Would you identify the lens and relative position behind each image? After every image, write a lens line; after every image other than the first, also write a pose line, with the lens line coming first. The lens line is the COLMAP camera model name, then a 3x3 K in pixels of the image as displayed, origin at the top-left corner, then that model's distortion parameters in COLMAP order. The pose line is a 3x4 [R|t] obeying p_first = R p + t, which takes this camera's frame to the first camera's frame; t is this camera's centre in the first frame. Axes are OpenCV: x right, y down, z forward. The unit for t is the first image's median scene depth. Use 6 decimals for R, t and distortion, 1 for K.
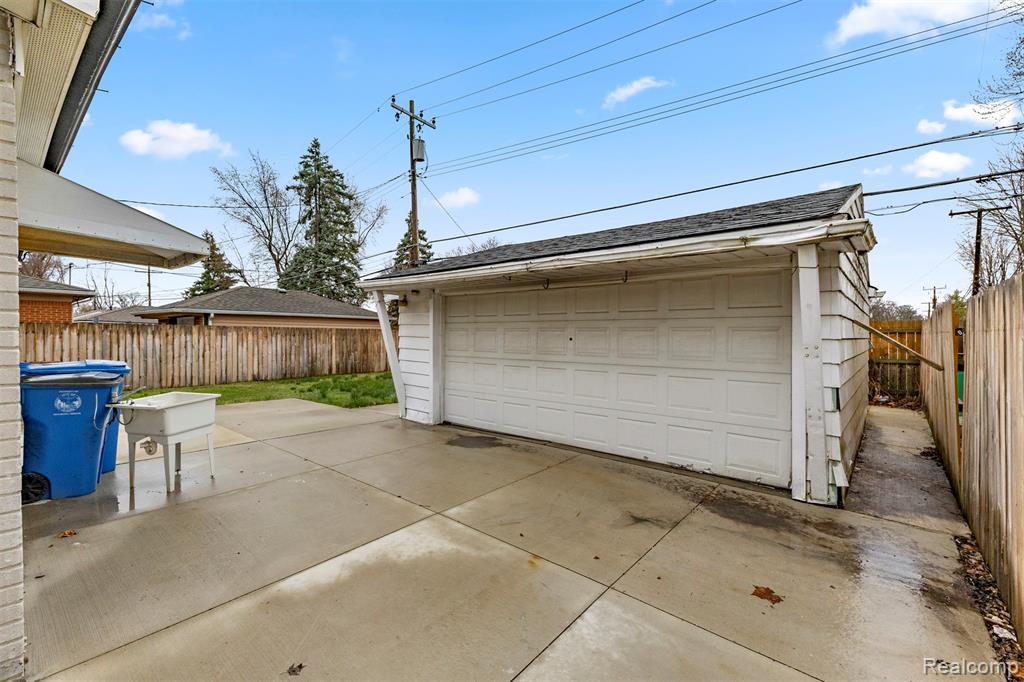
lens RADIAL K [[444.6, 0, 508.7], [0, 444.6, 336.5], [0, 0, 1]] dist [0.013691, -0.002772]
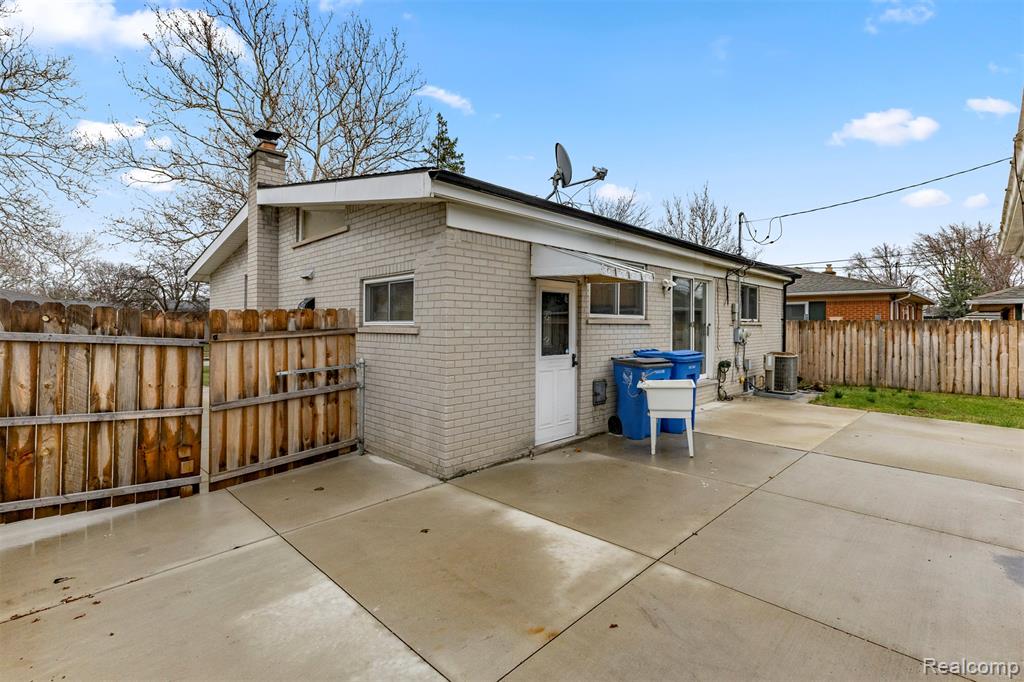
lens RADIAL K [[451.4, 0, 509.2], [0, 451.4, 330.3], [0, 0, 1]] dist [0.011344, -0.001623]
pose [[-0.069939, 0.006092, -0.997533, 0.190346], [-0.009134, 0.999936, 0.006747, -0.005035], [0.997509, 0.009583, -0.069879, 0.225761]]
